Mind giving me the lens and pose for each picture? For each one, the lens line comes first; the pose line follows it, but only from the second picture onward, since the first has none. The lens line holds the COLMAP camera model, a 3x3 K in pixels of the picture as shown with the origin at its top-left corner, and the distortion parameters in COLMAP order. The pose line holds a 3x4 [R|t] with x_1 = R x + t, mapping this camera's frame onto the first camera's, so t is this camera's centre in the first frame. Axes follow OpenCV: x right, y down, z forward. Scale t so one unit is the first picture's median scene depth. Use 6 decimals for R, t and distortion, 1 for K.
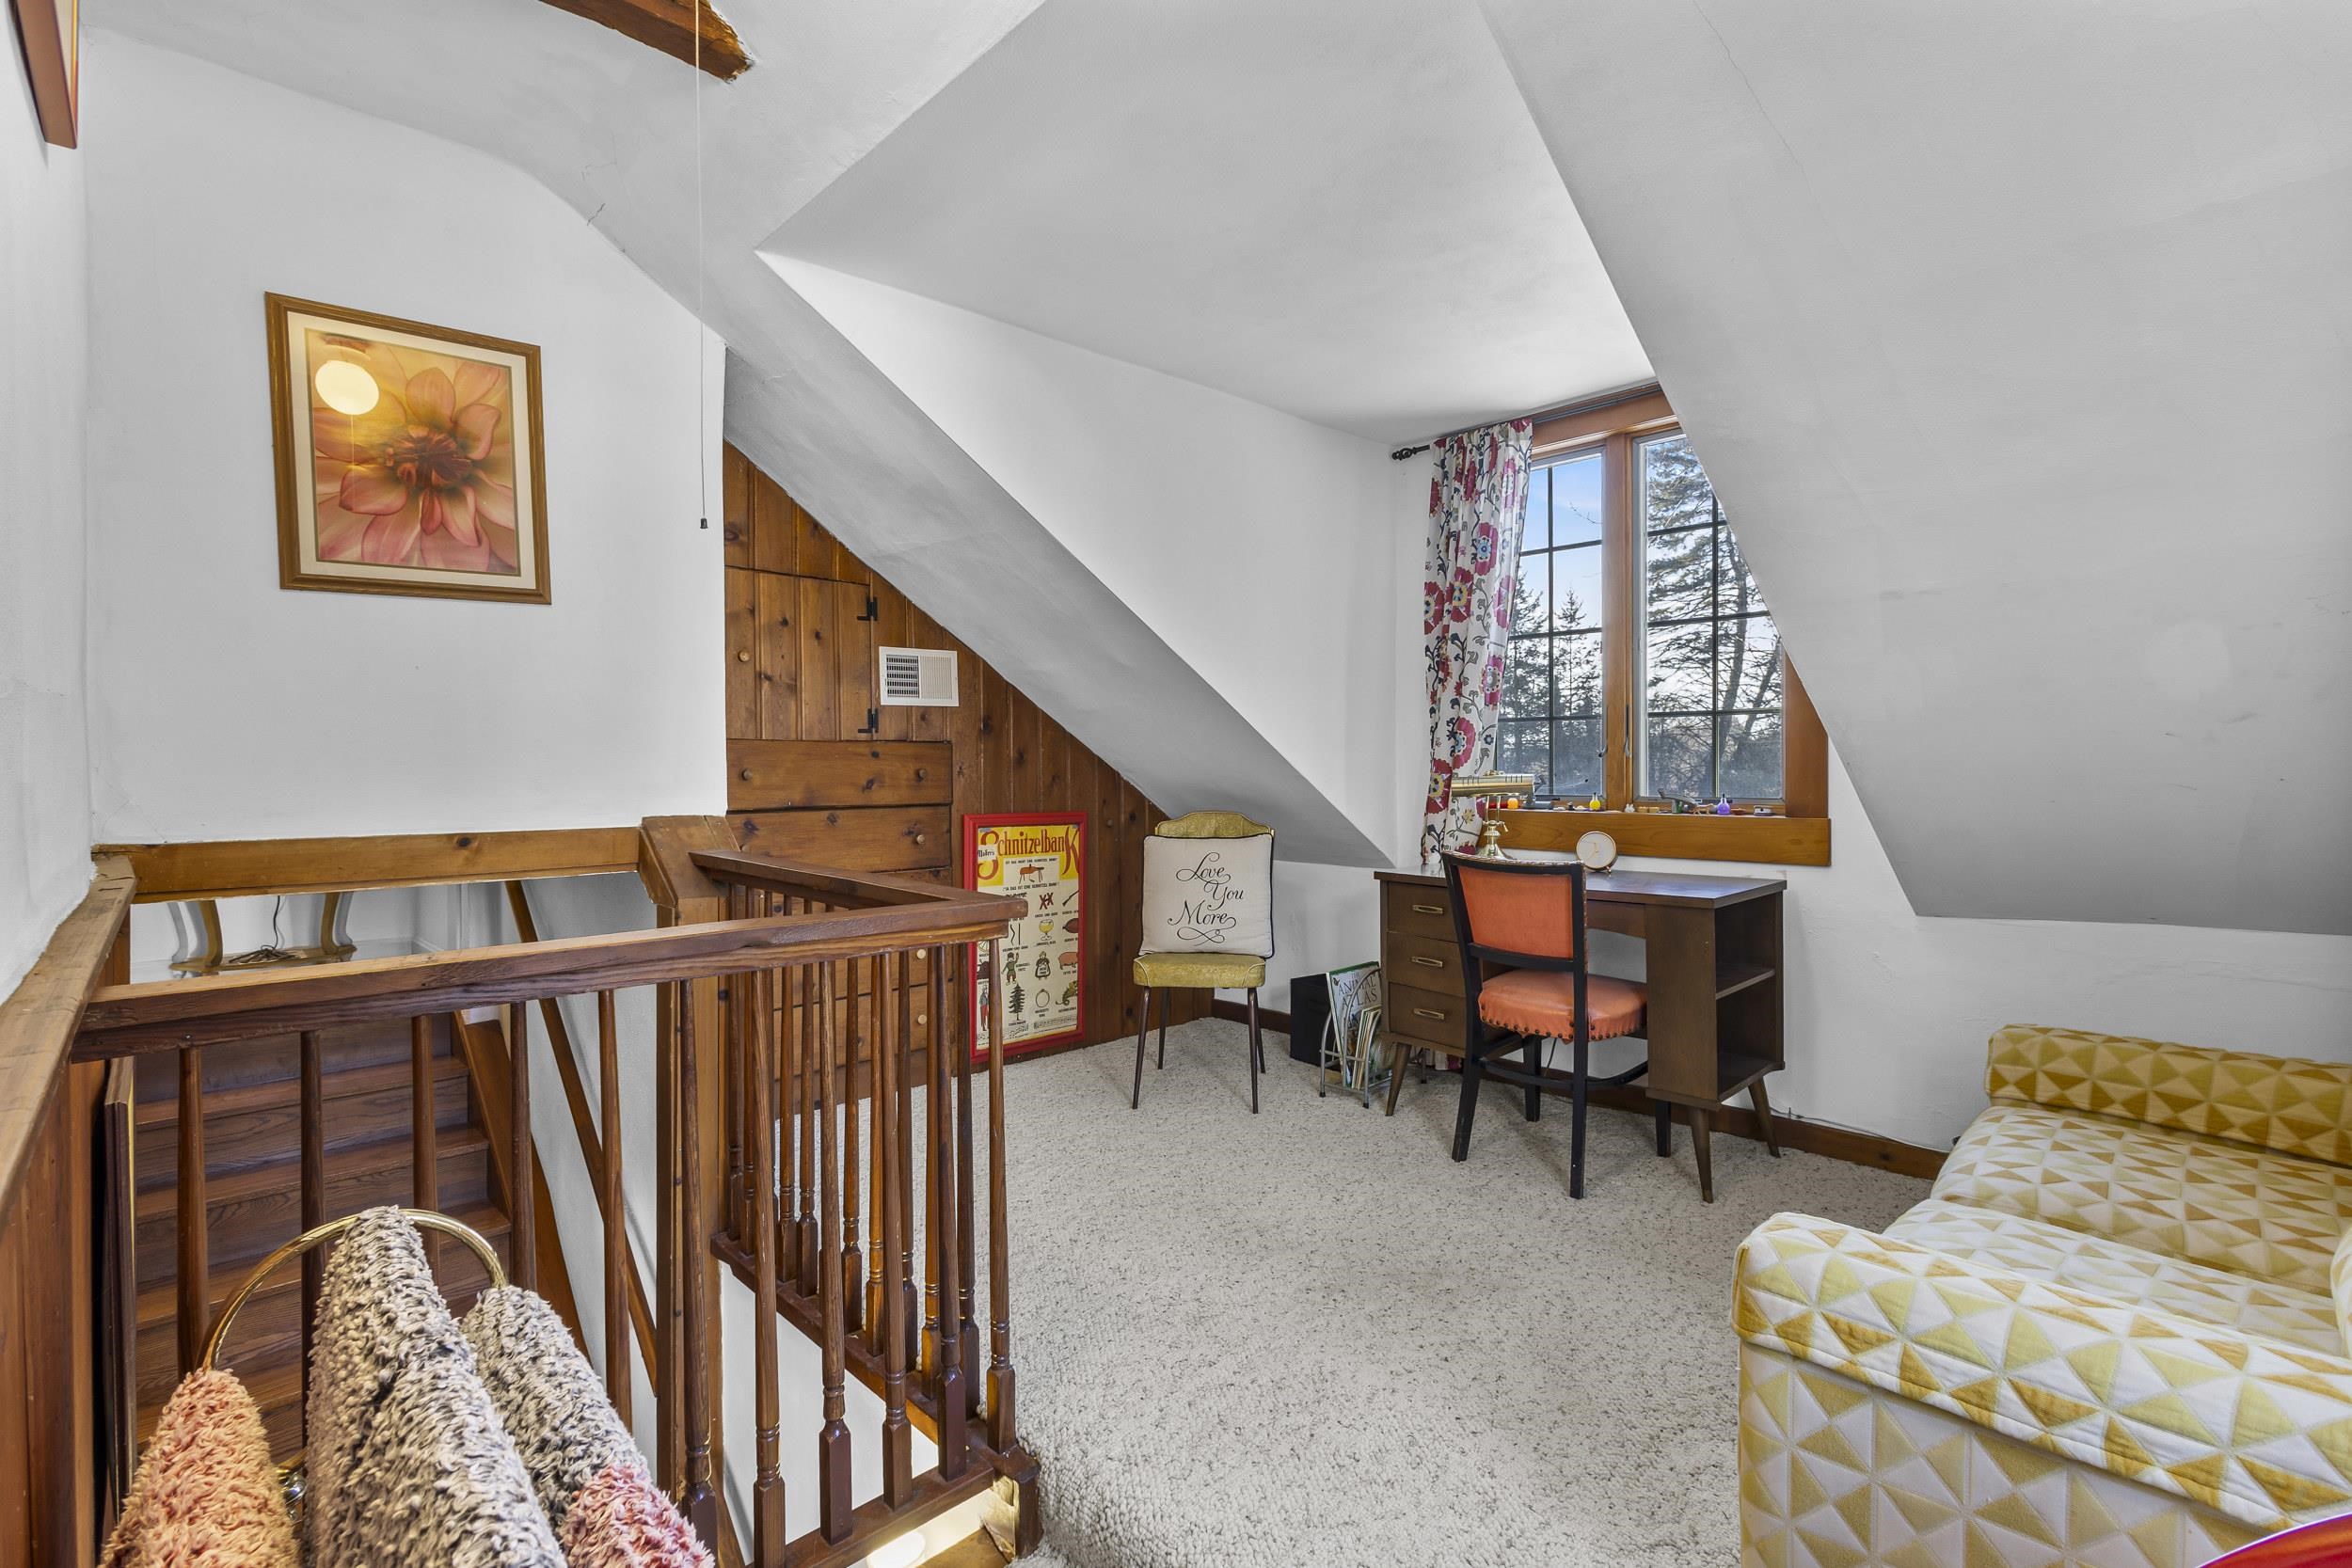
lens RADIAL K [[1079.7, 0, 1173.6], [0, 1079.7, 774.9], [0, 0, 1]] dist [0.001467, 0.000329]
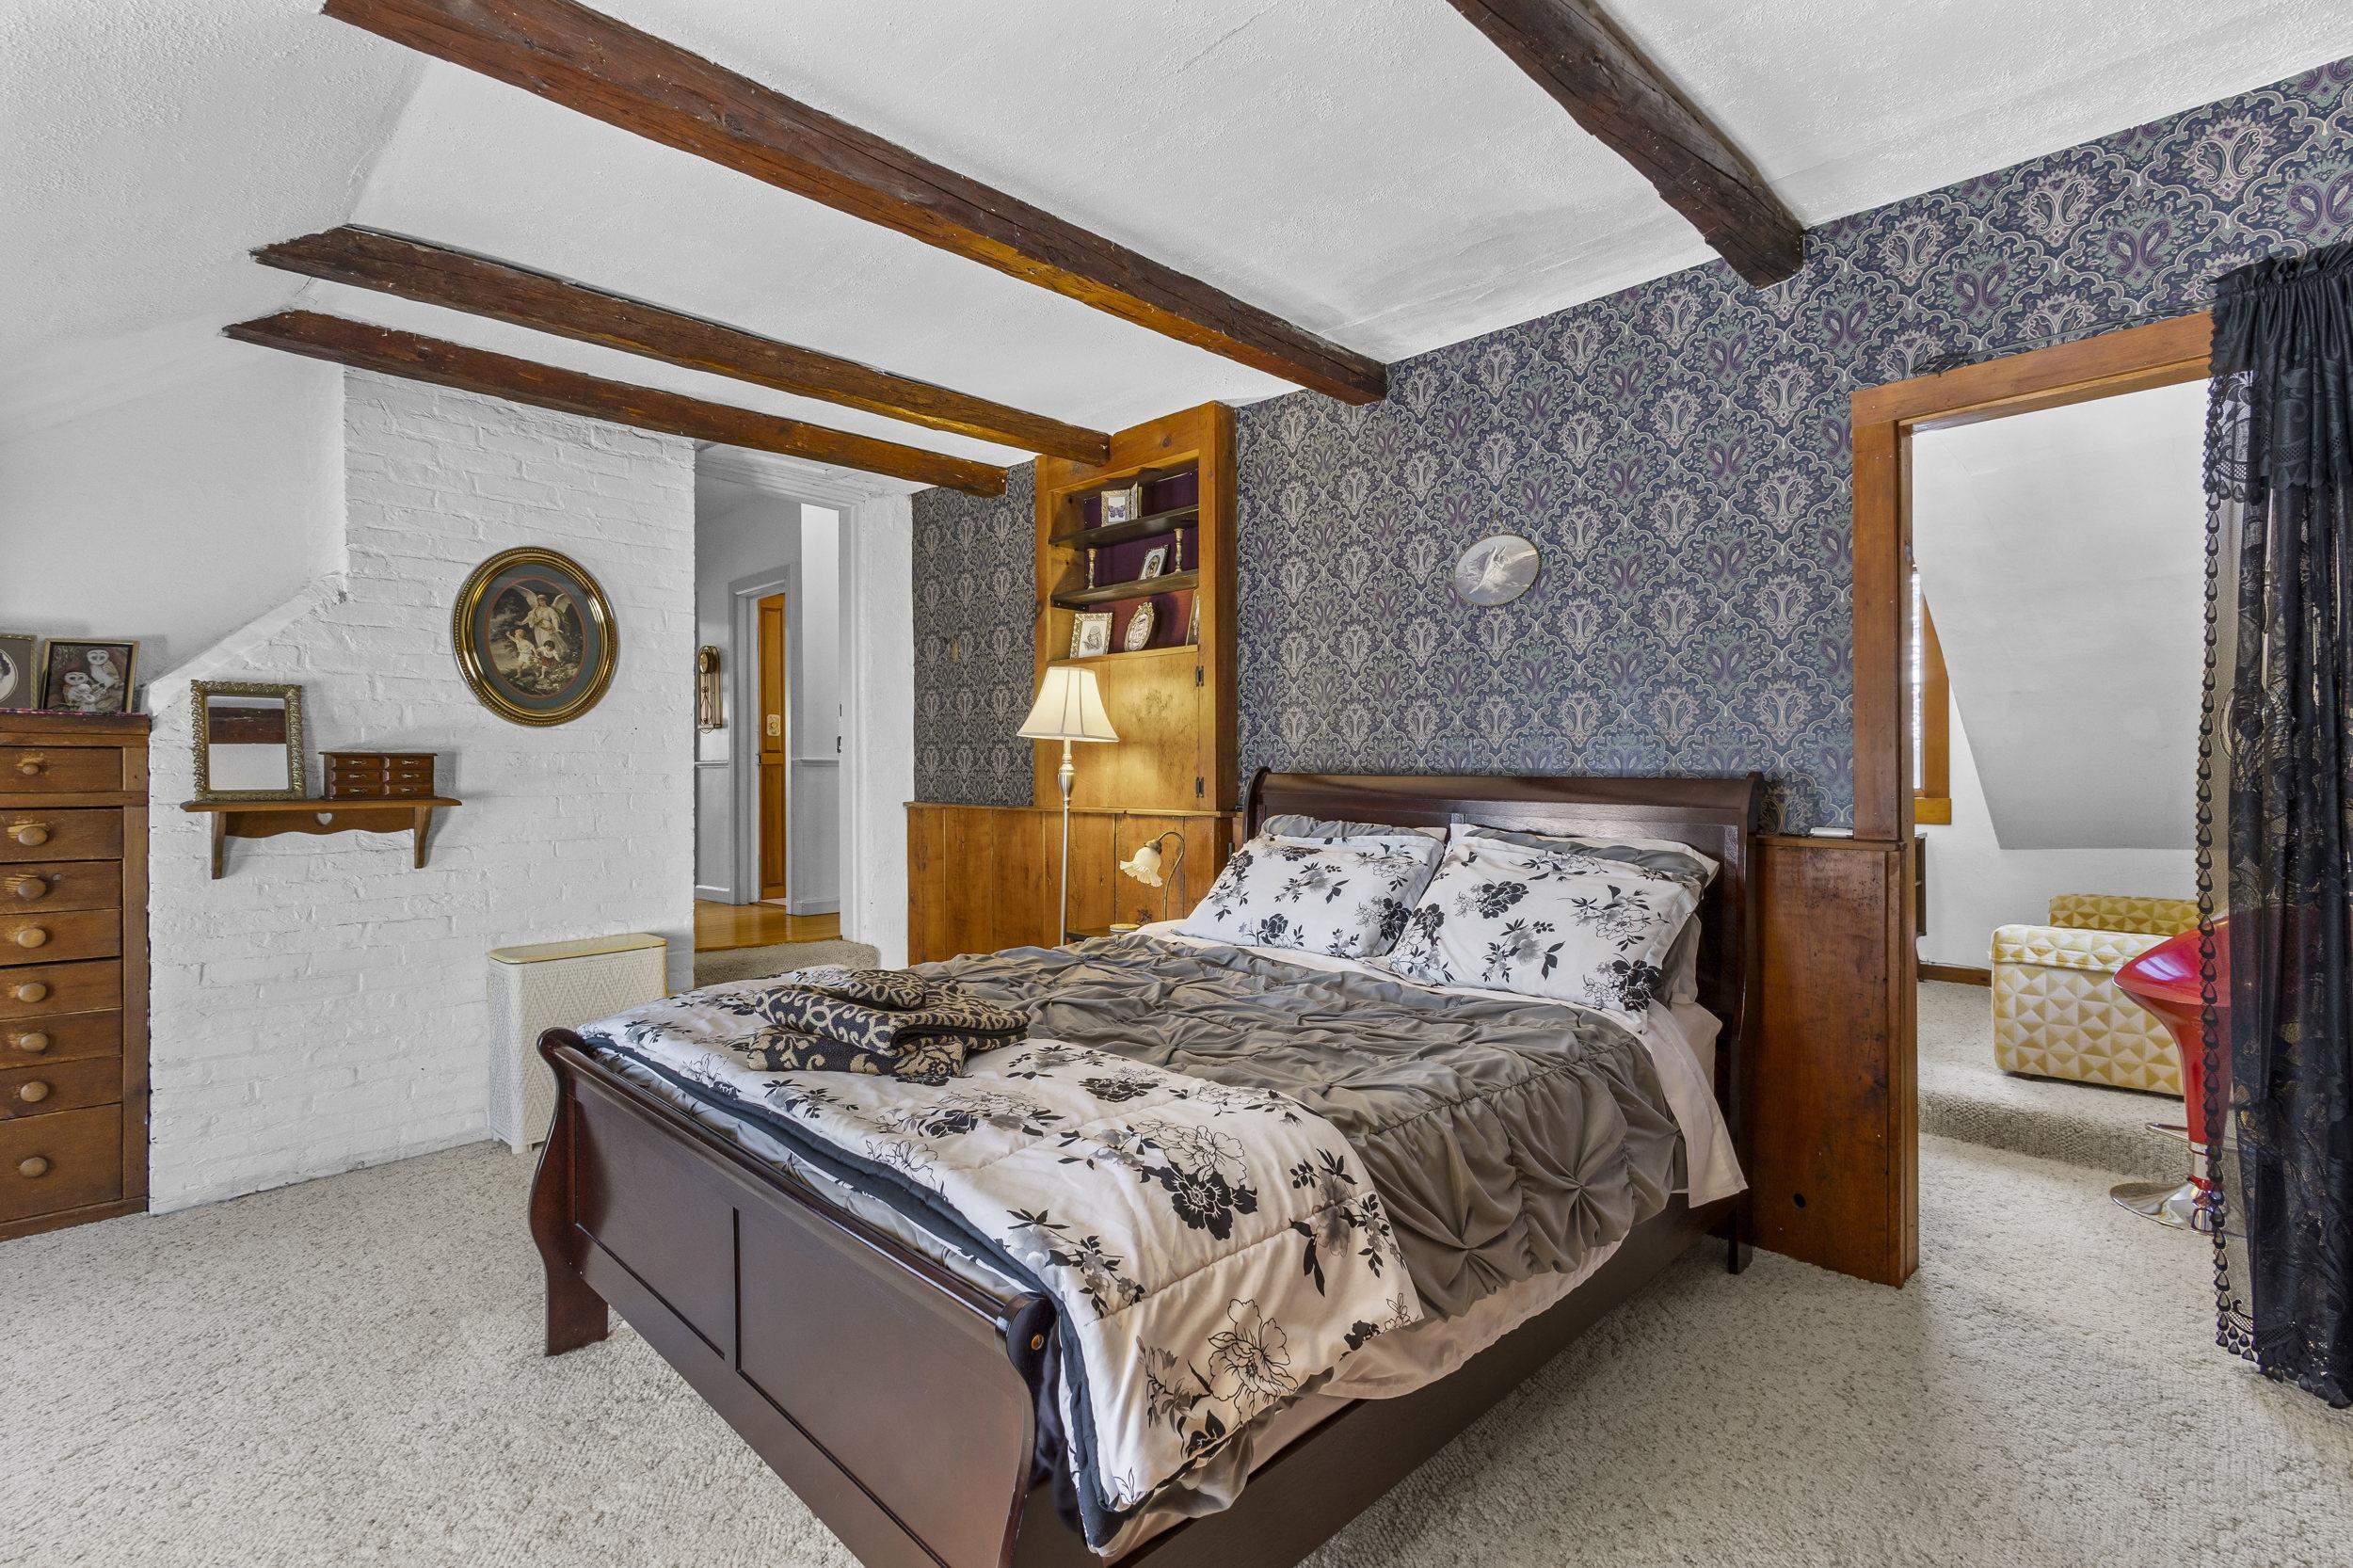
lens RADIAL K [[1080.2, 0, 1179.5], [0, 1080.2, 784.5], [0, 0, 1]] dist [0.001467, 0.000329]
pose [[0.999511, 0.001090, 0.031246, -1.759878], [-0.001029, 0.999998, -0.001962, 0.049413], [-0.031248, 0.001928, 0.999510, -1.838352]]
